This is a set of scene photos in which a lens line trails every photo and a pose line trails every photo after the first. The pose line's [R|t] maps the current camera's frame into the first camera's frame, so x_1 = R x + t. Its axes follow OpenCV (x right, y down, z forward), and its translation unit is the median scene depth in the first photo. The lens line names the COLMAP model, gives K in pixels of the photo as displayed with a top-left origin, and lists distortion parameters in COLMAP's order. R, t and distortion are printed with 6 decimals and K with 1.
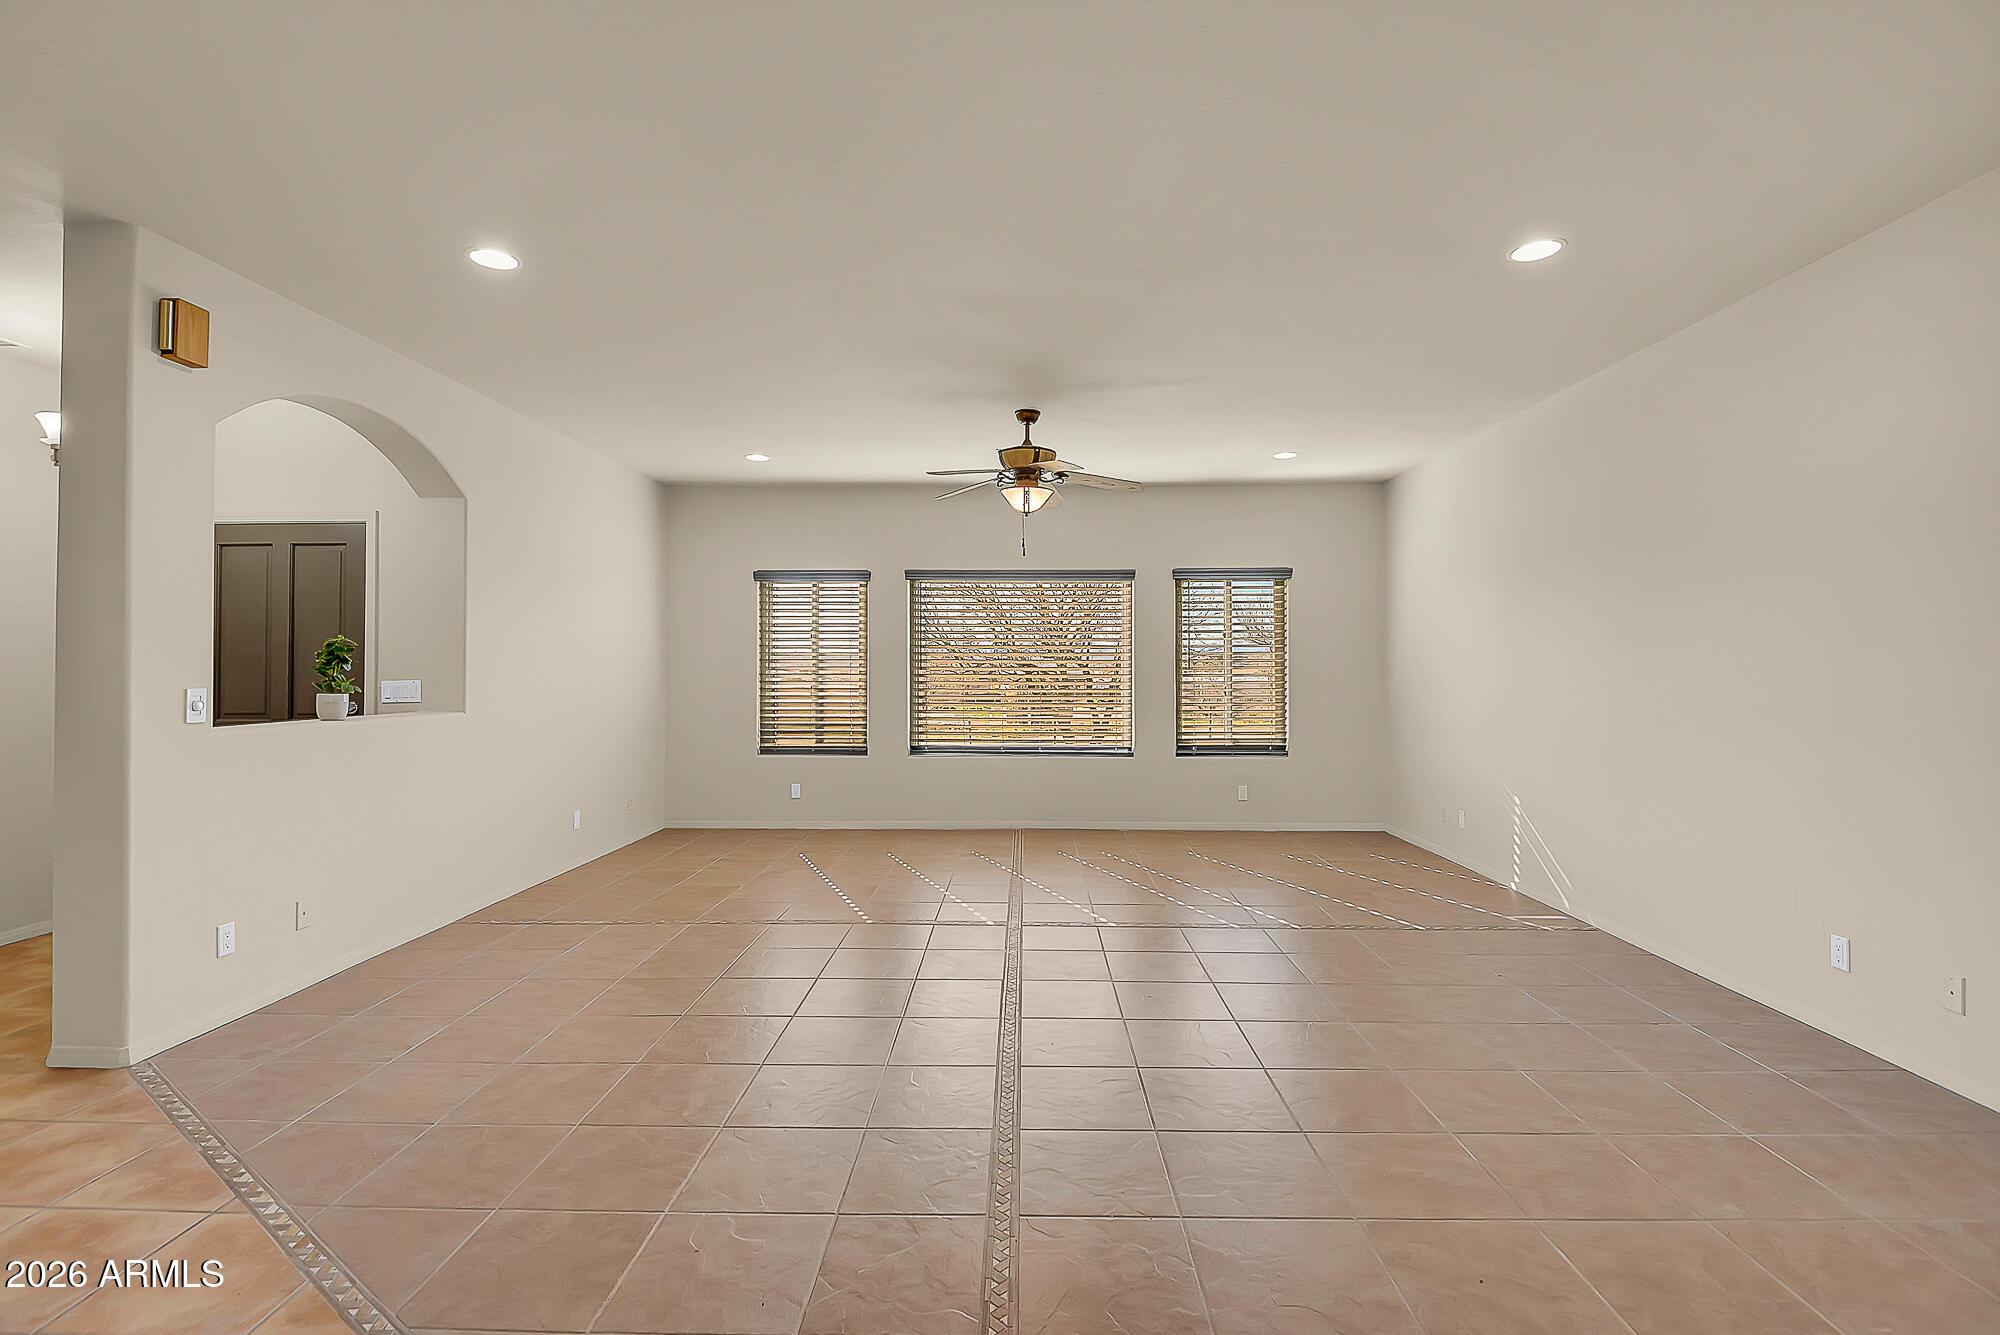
lens RADIAL K [[914.5, 0, 1000.0], [0, 914.5, 667.5], [0, 0, 1]] dist [0.022419, -0.023619]
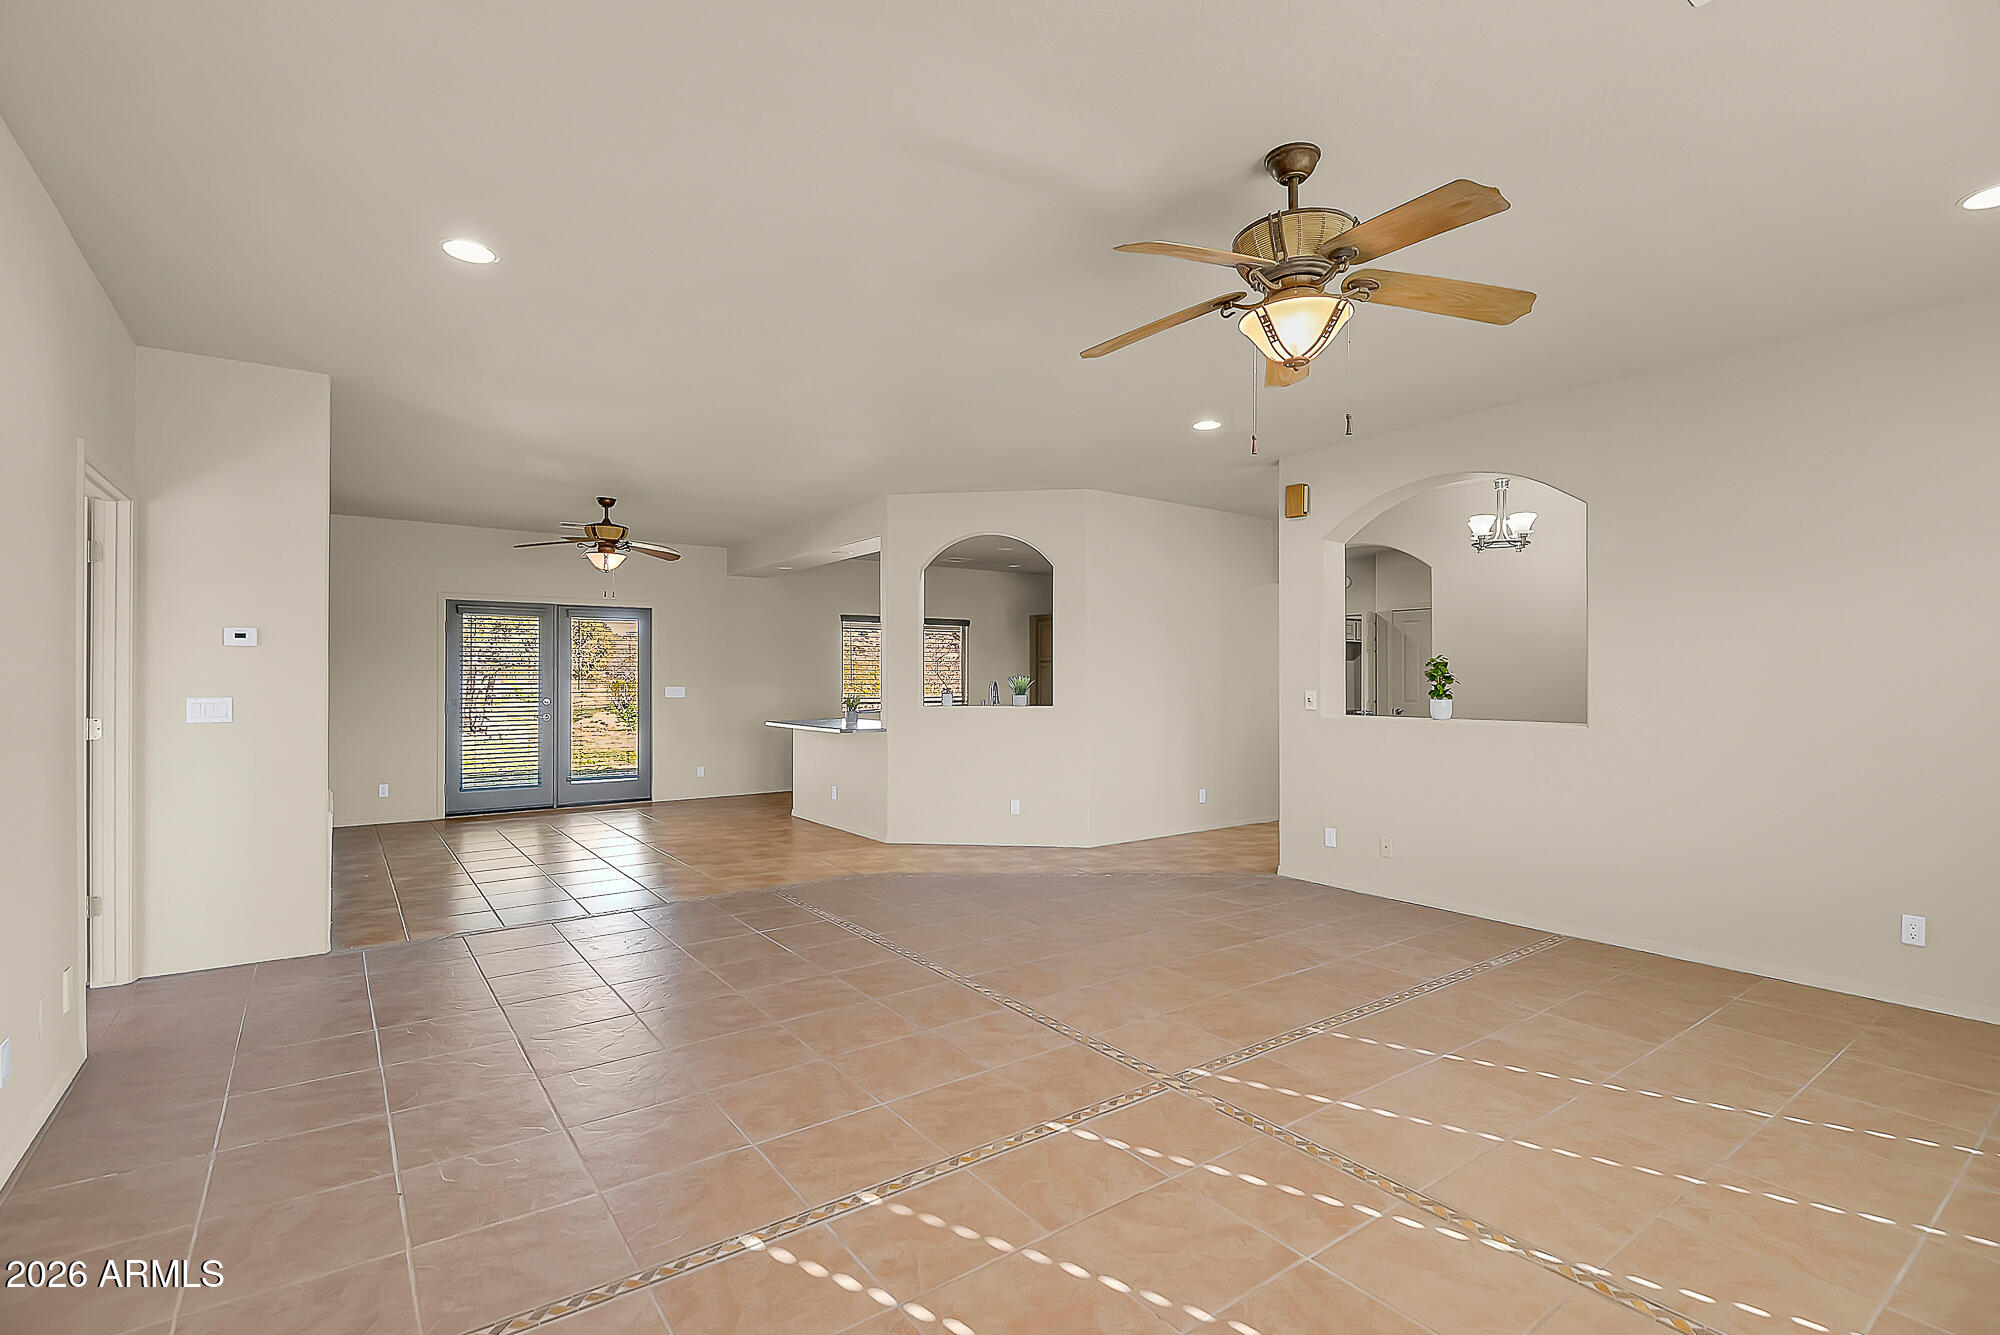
lens RADIAL K [[914.5, 0, 1000.0], [0, 914.5, 667.5], [0, 0, 1]] dist [0.022419, -0.023619]
pose [[-0.793268, -0.010556, -0.608781, 0.321036], [-0.003844, 0.999917, -0.012330, 0.000134], [0.608861, -0.007441, -0.793242, 0.911347]]
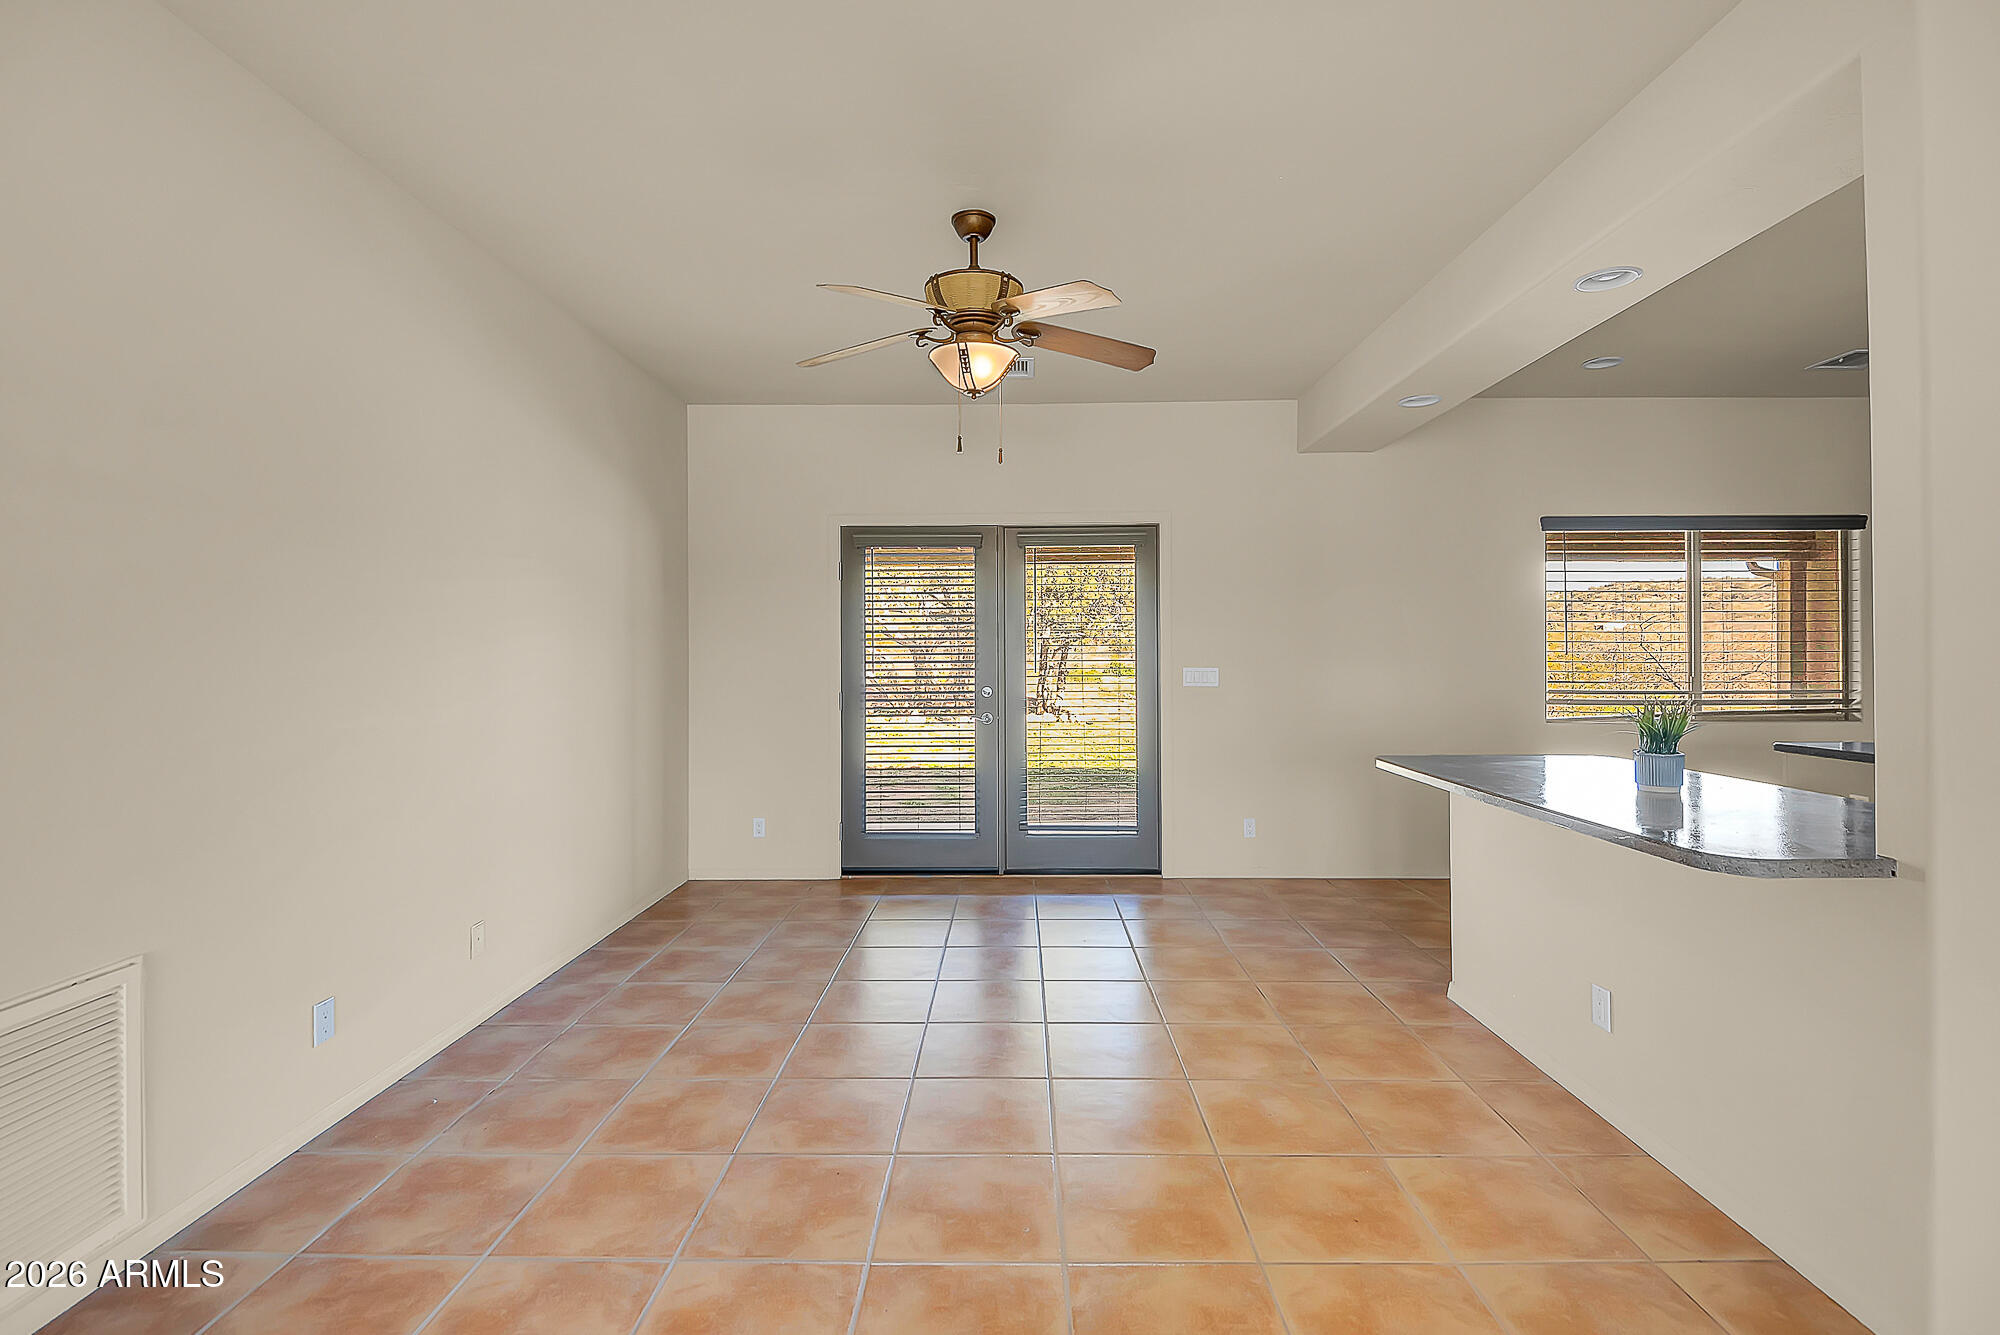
lens RADIAL K [[914.5, 0, 1000.0], [0, 914.5, 667.5], [0, 0, 1]] dist [0.022419, -0.023619]
pose [[-0.999989, 0.002811, -0.003764, 0.041897], [0.002763, 0.999917, 0.012576, 0.004973], [0.003799, 0.012566, -0.999914, 0.272562]]
